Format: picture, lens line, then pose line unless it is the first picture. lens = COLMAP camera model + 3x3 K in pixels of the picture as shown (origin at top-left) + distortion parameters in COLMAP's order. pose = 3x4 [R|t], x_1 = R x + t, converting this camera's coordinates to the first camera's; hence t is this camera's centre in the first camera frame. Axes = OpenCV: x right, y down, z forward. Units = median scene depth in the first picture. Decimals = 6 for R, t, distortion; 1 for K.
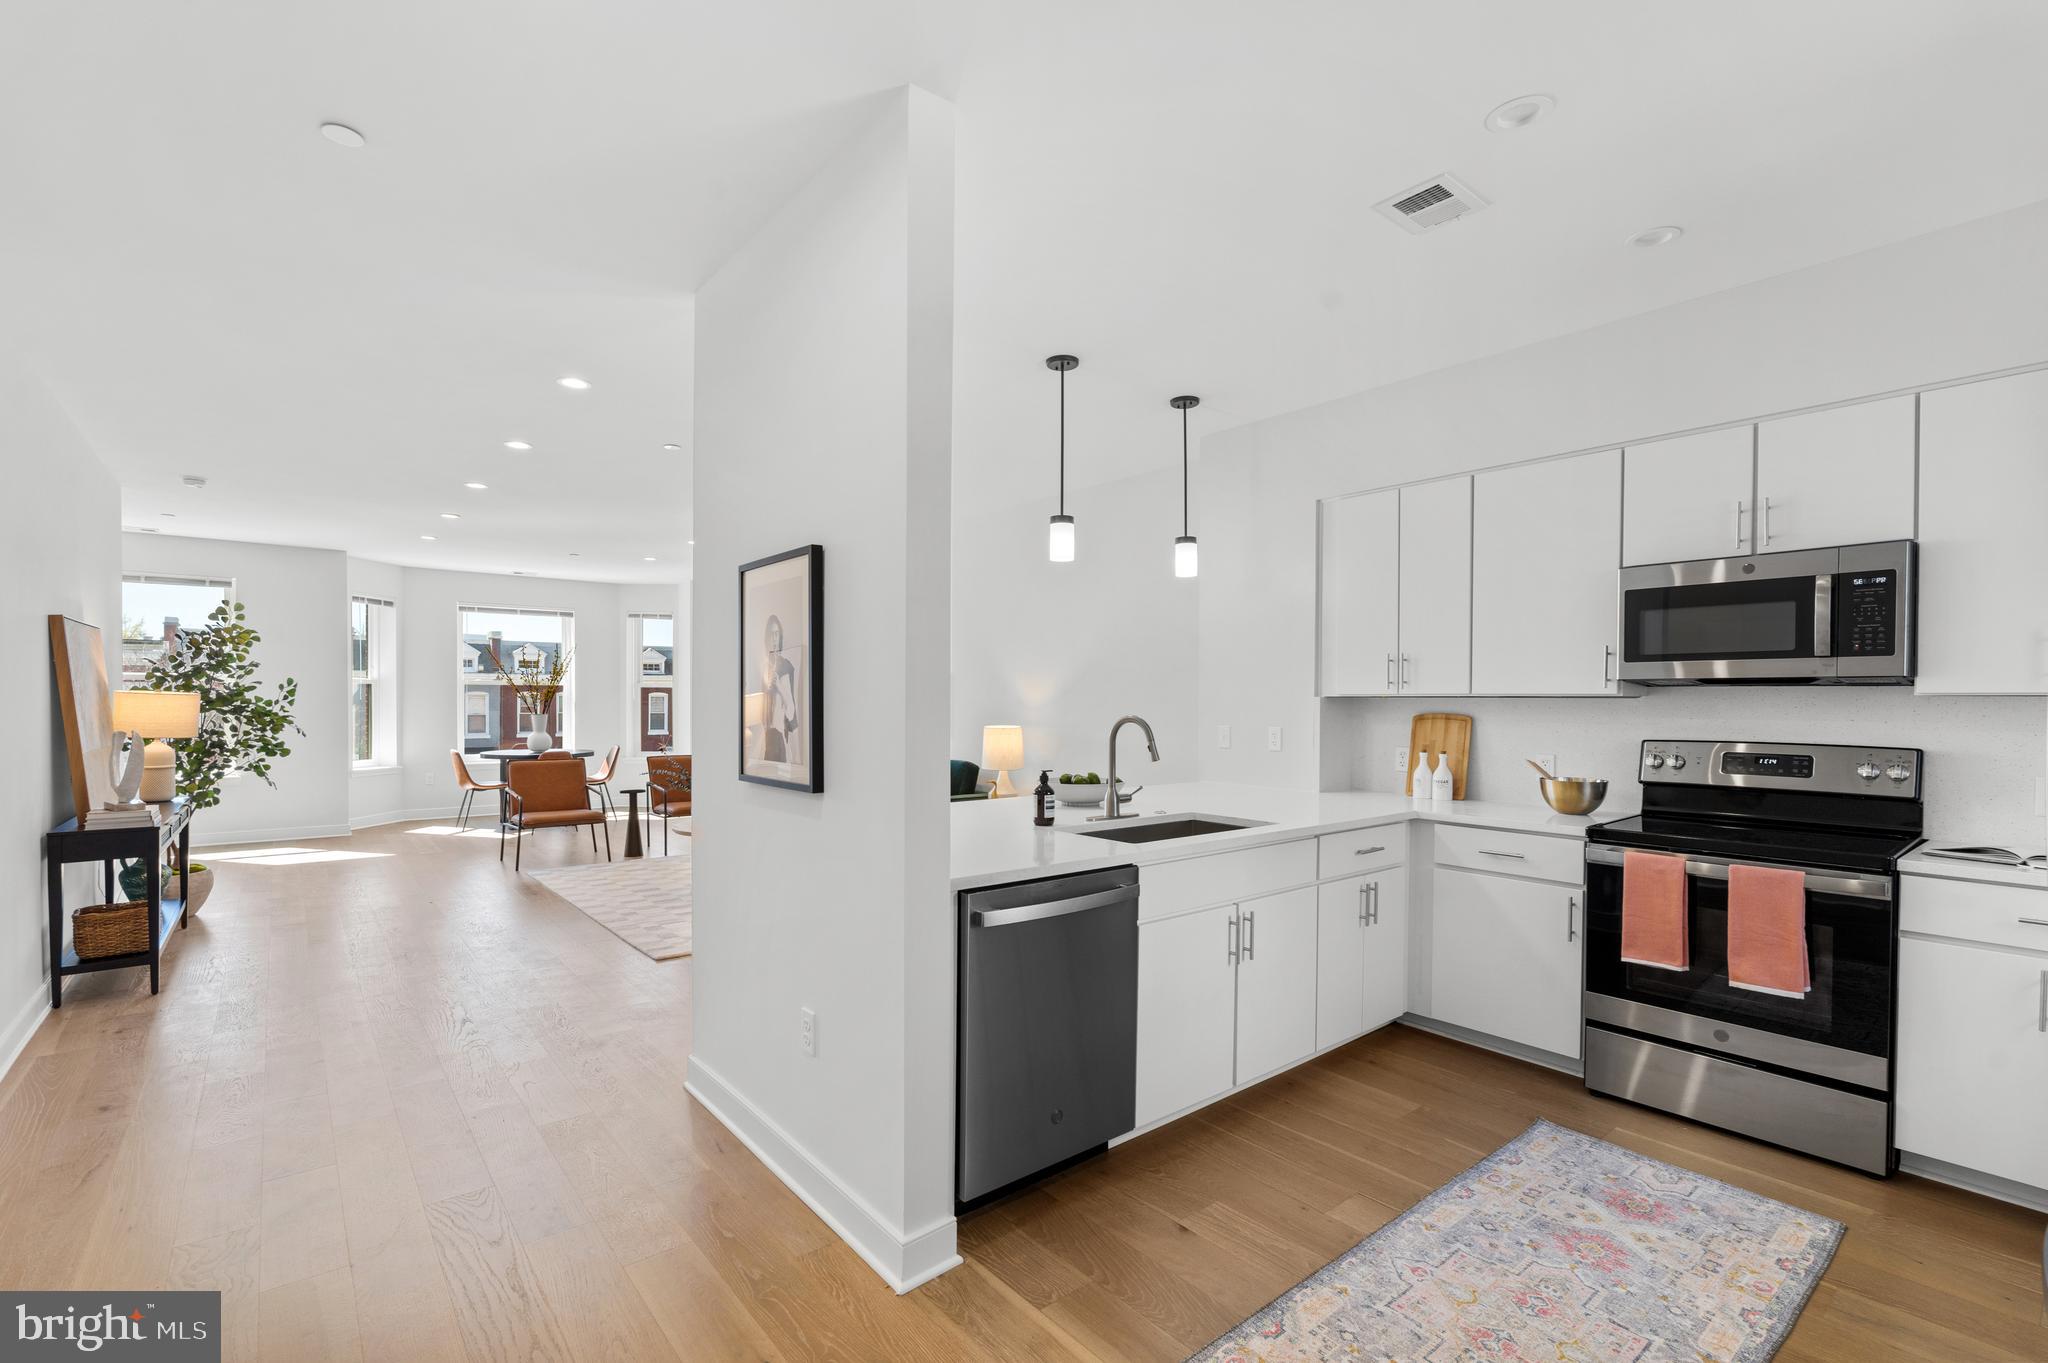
lens RADIAL K [[914.4, 0, 1018.0], [0, 914.4, 711.9], [0, 0, 1]] dist [0.000936, 0.000225]
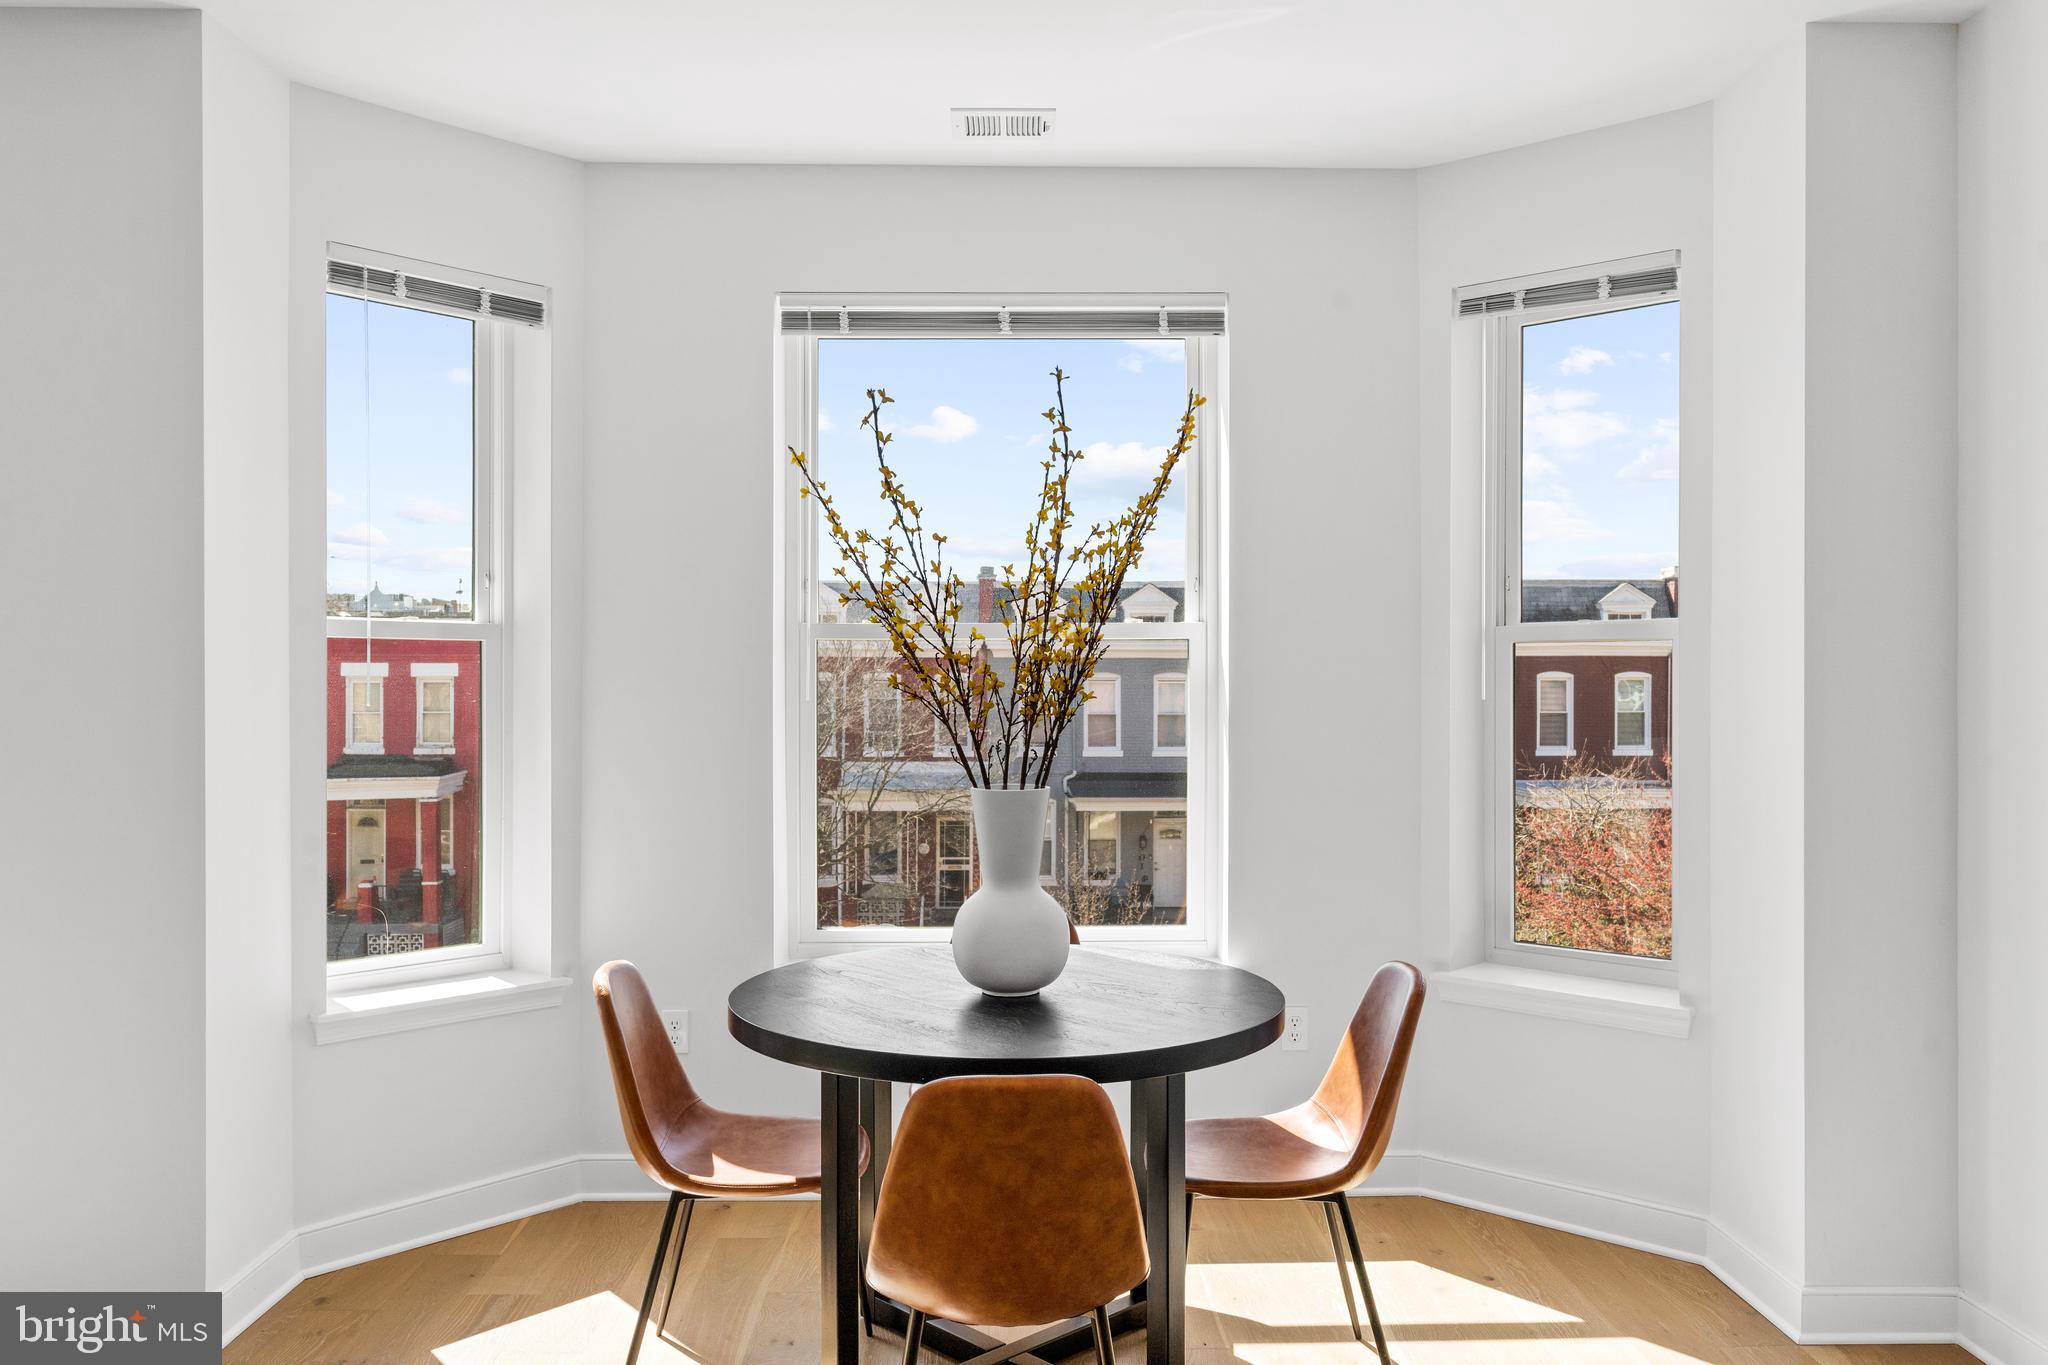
lens RADIAL K [[1557.2, 0, 1022.4], [0, 1557.2, 689.4], [0, 0, 1]] dist [0.000747, 0.002632]
pose [[0.787358, -0.003163, -0.616487, -1.002625], [-0.001849, 0.999970, -0.007492, -0.045017], [0.616493, 0.007039, 0.787329, 2.313337]]
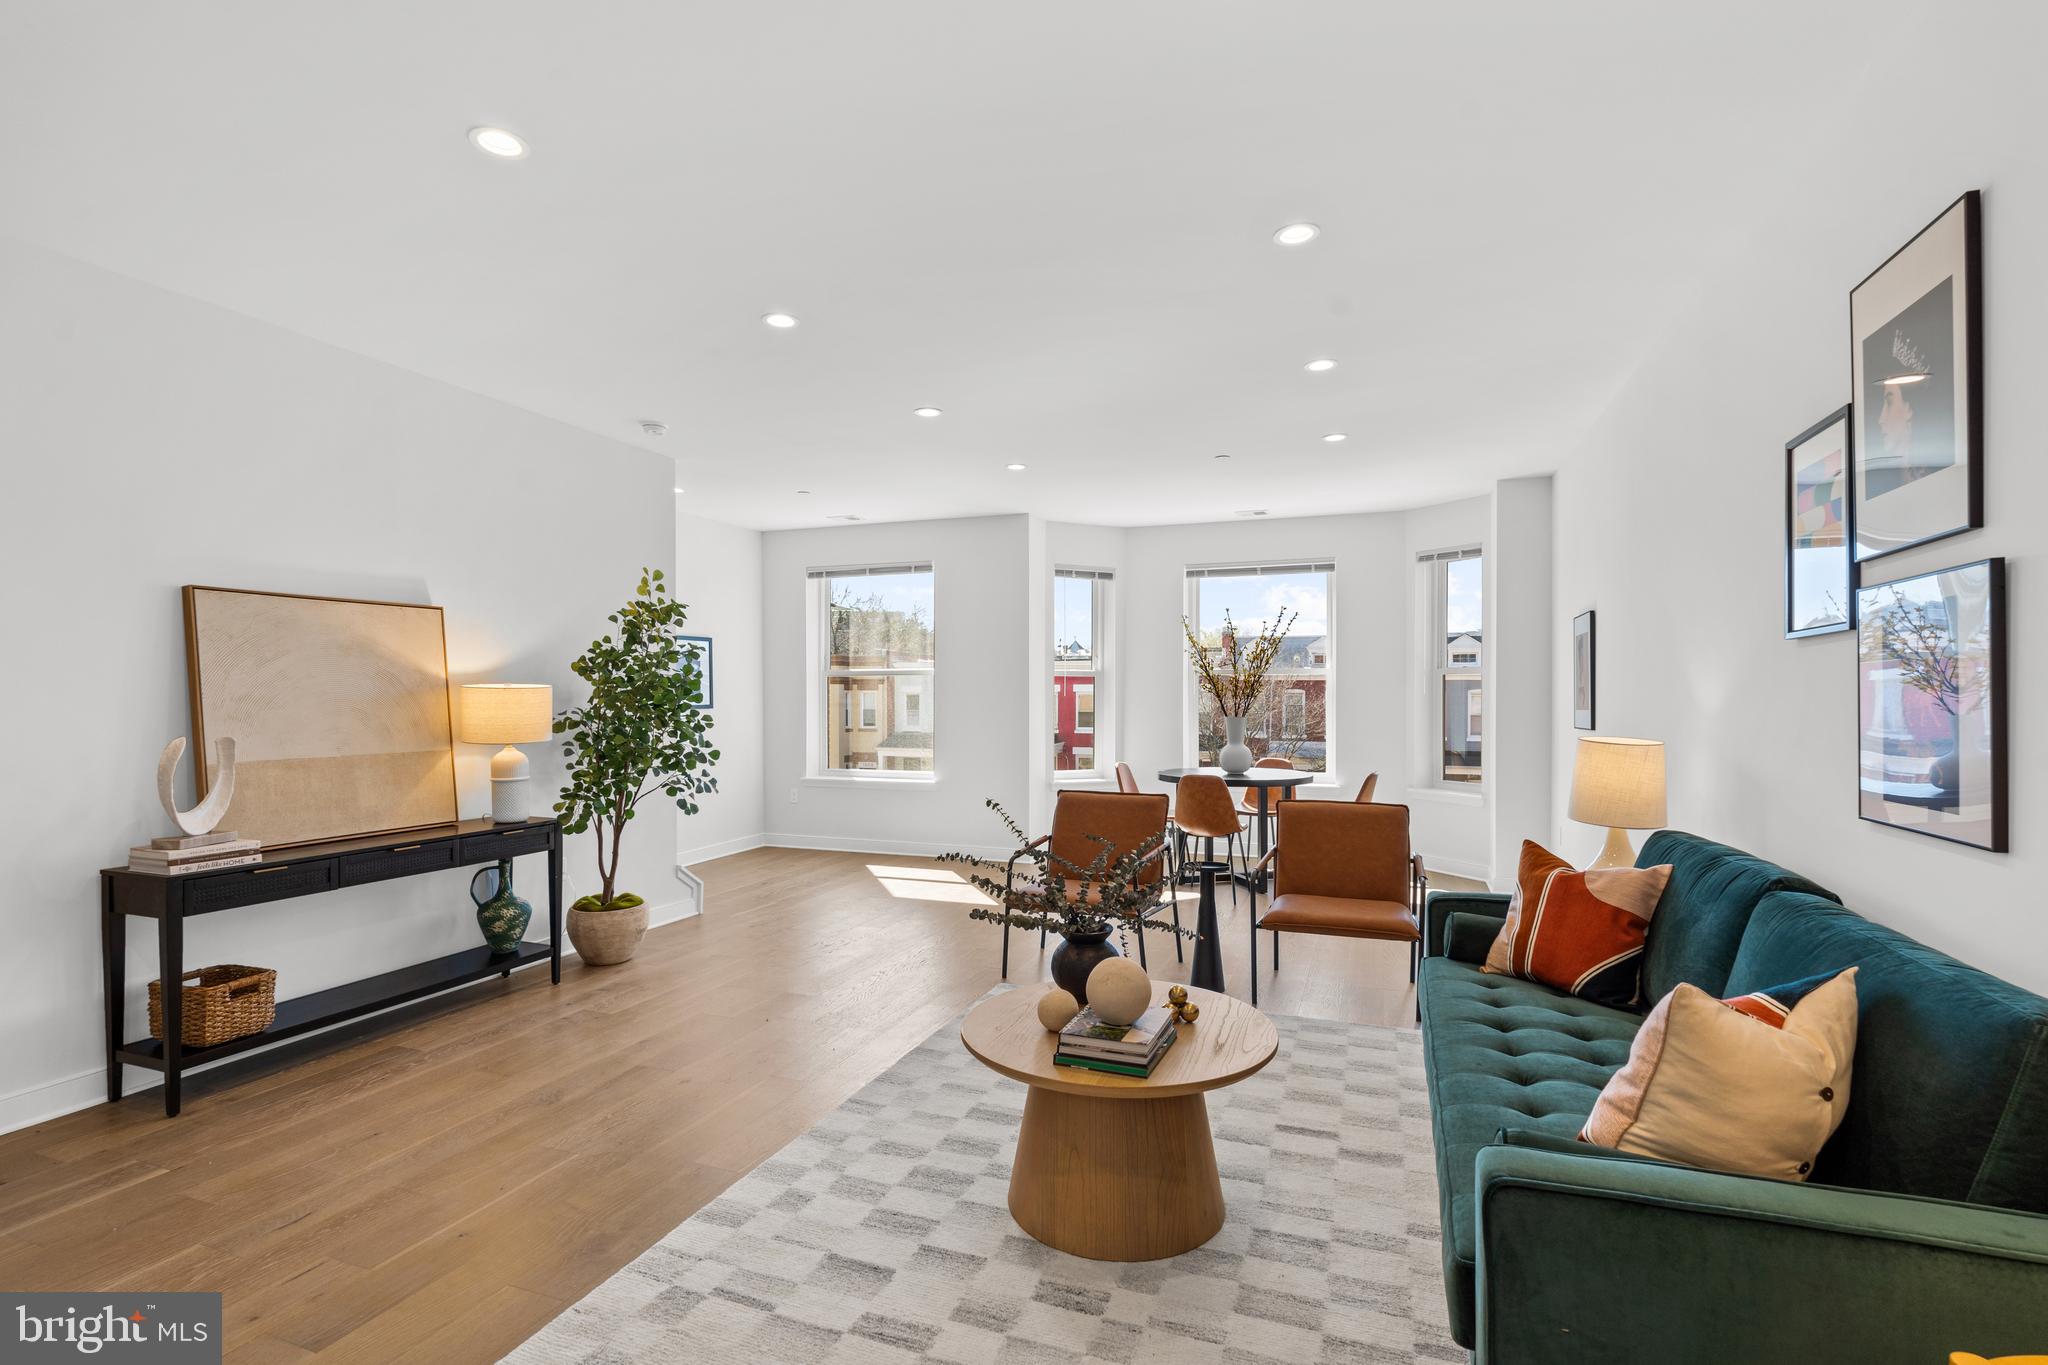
lens RADIAL K [[962.3, 0, 1021.8], [0, 962.3, 702.9], [0, 0, 1]] dist [0.002221, 0.000379]
pose [[0.500721, 0.001214, -0.865608, 0.016474], [-0.007776, 0.999965, -0.003095, -0.011603], [0.865574, 0.008281, 0.500713, 1.570815]]
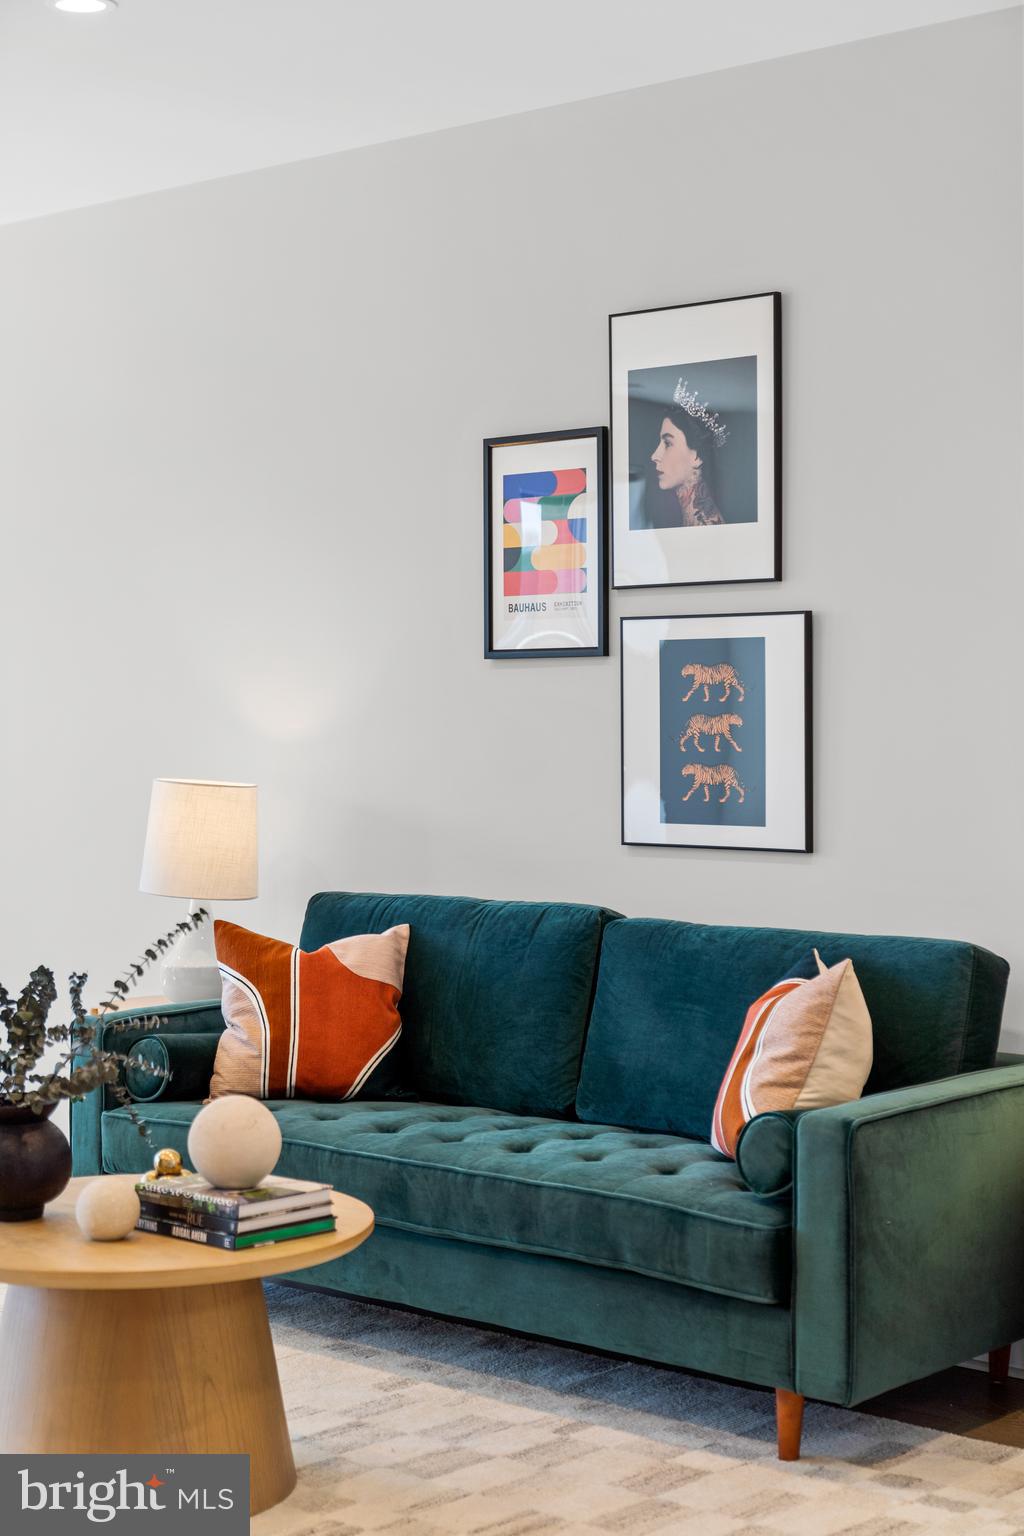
lens RADIAL K [[2531.5, 0, 512.0], [0, 2531.5, 768.0], [0, 0, 1]] dist [-0.017610, -0.054127]
pose [[0.988222, -0.002641, 0.153007, -0.644157], [0.001318, 0.999961, 0.008751, -0.006720], [-0.153024, -0.008447, 0.988186, 0.640953]]
